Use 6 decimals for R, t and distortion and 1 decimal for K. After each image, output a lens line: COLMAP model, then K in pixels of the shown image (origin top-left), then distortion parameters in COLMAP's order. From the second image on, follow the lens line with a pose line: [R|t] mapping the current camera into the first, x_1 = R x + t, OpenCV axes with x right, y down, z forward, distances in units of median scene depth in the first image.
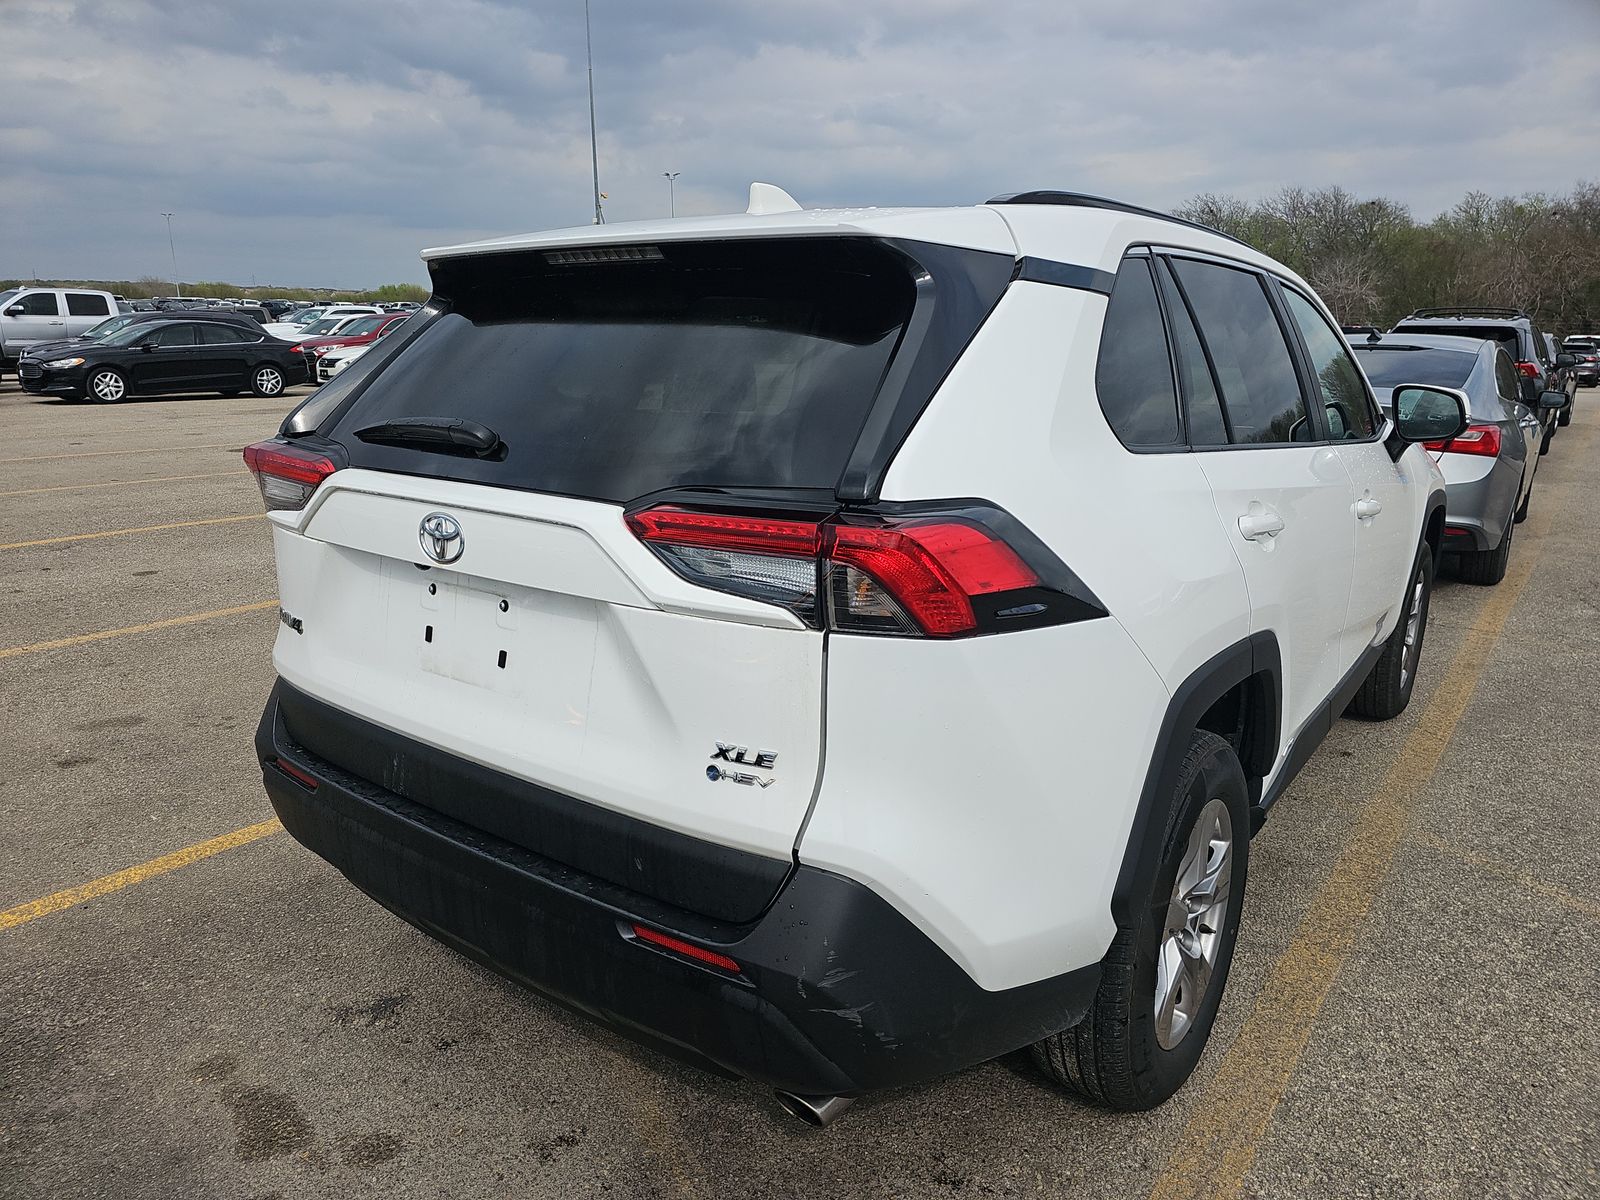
lens RADIAL K [[1047.4, 0, 800.0], [0, 1047.4, 600.0], [0, 0, 1]] dist [0.056266, -0.062860]
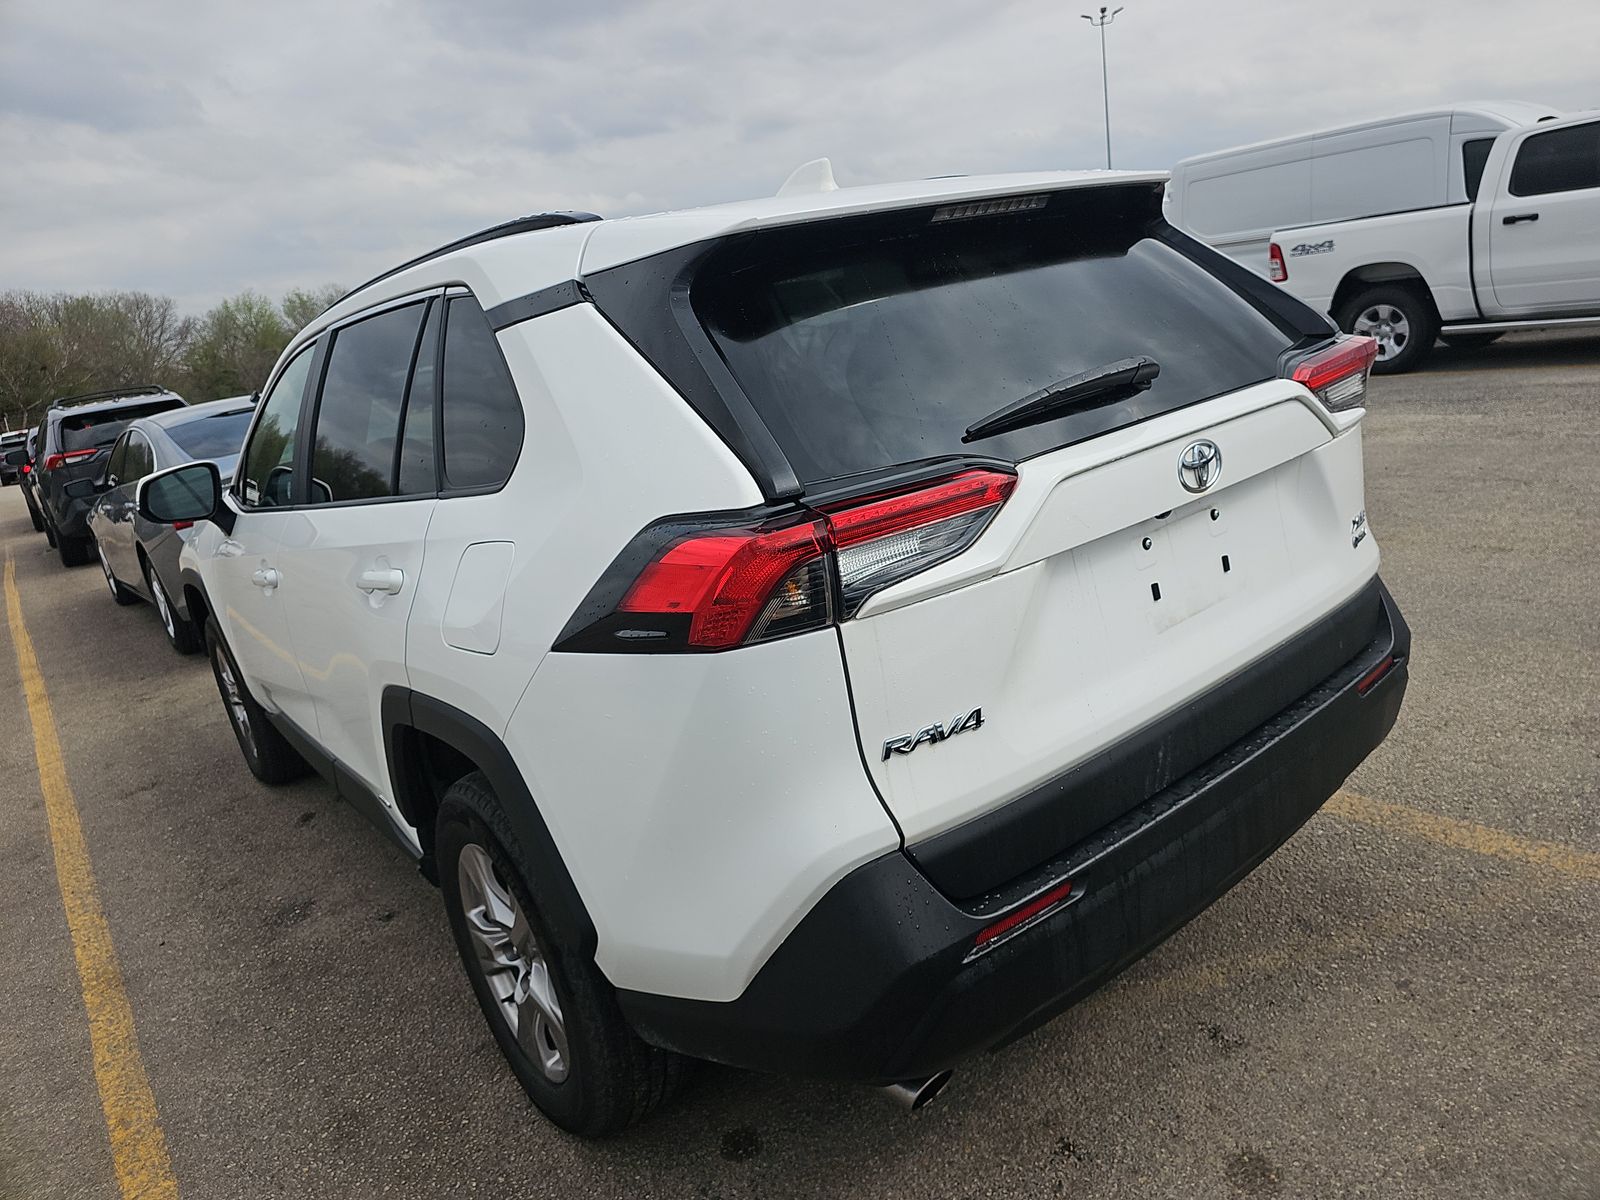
lens RADIAL K [[1047.4, 0, 800.0], [0, 1047.4, 600.0], [0, 0, 1]] dist [0.056266, -0.062860]
pose [[0.258196, -0.297418, 0.919172, -1.366010], [0.390240, 0.902466, 0.182394, -0.267864], [-0.883769, 0.311604, 0.349077, 1.013737]]
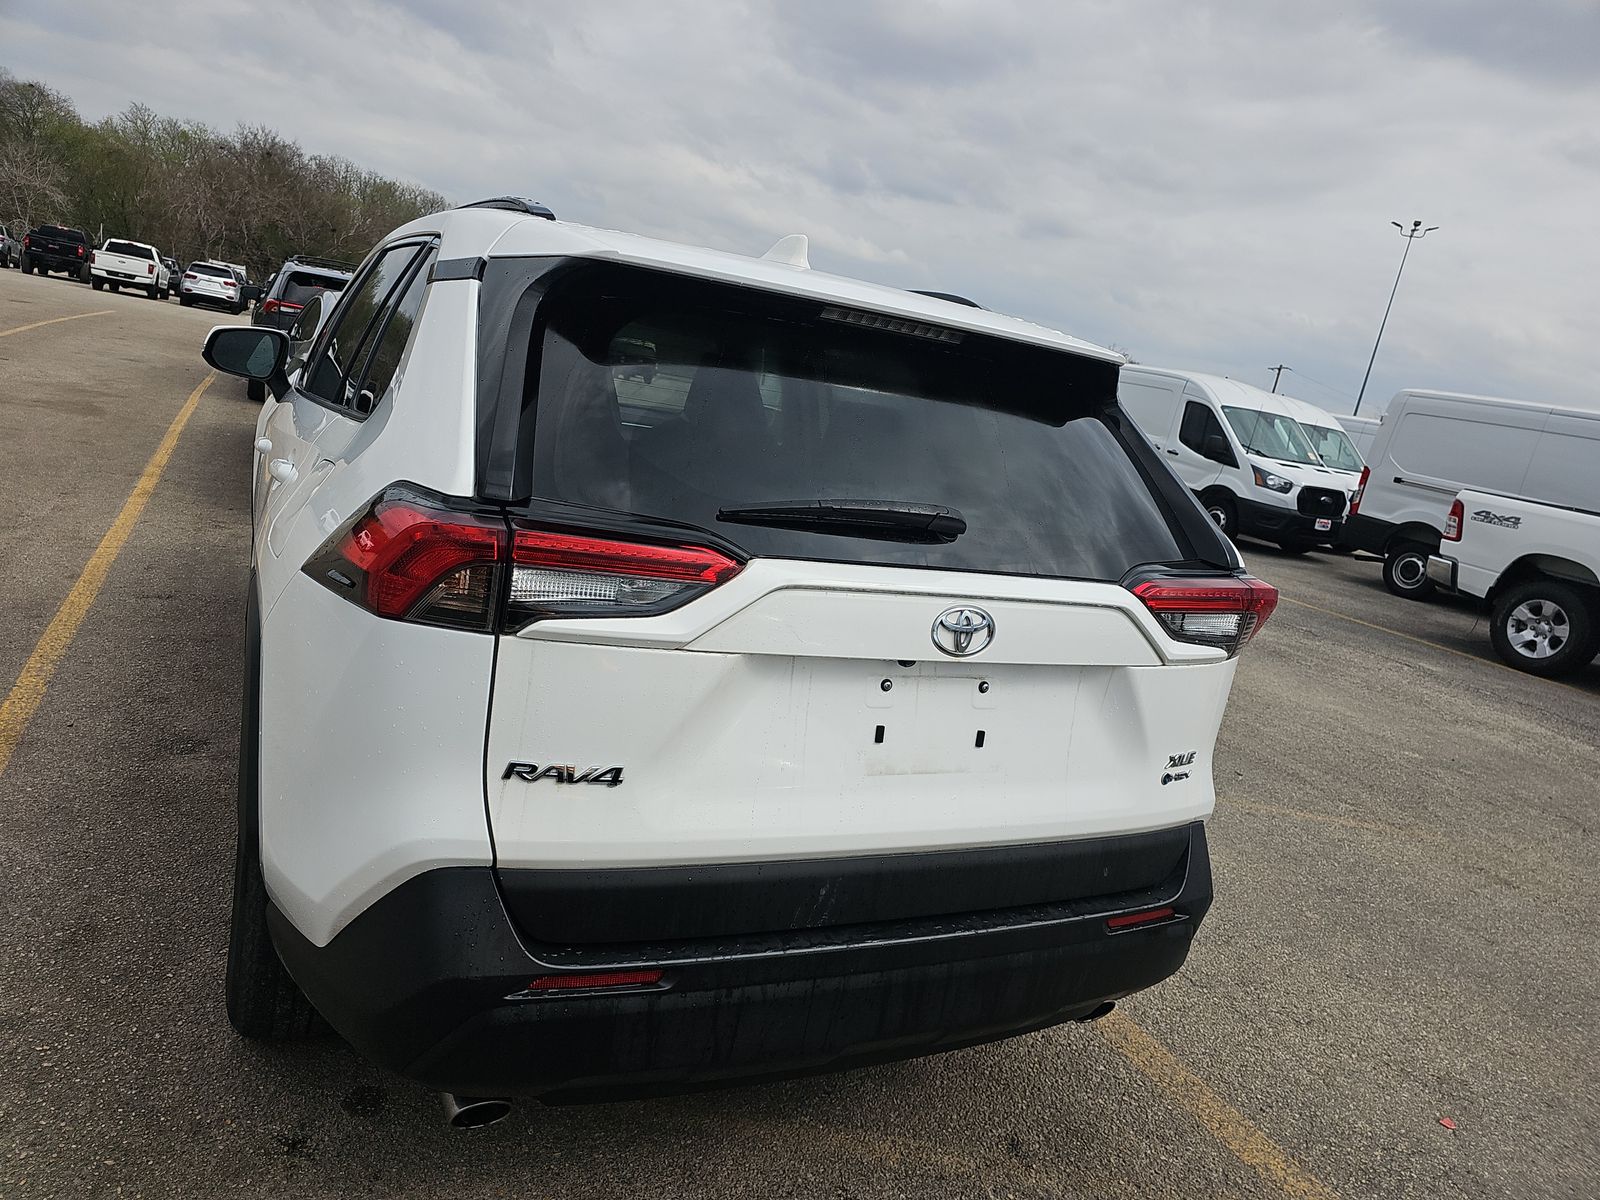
lens RADIAL K [[1039.9, 0, 780.6], [0, 1039.9, 608.5], [0, 0, 1]] dist [0.058541, -0.063349]
pose [[0.461967, -0.122782, 0.878357, -1.241800], [0.054752, 0.992430, 0.109931, -0.191251], [-0.885206, -0.002693, 0.465192, 0.695431]]
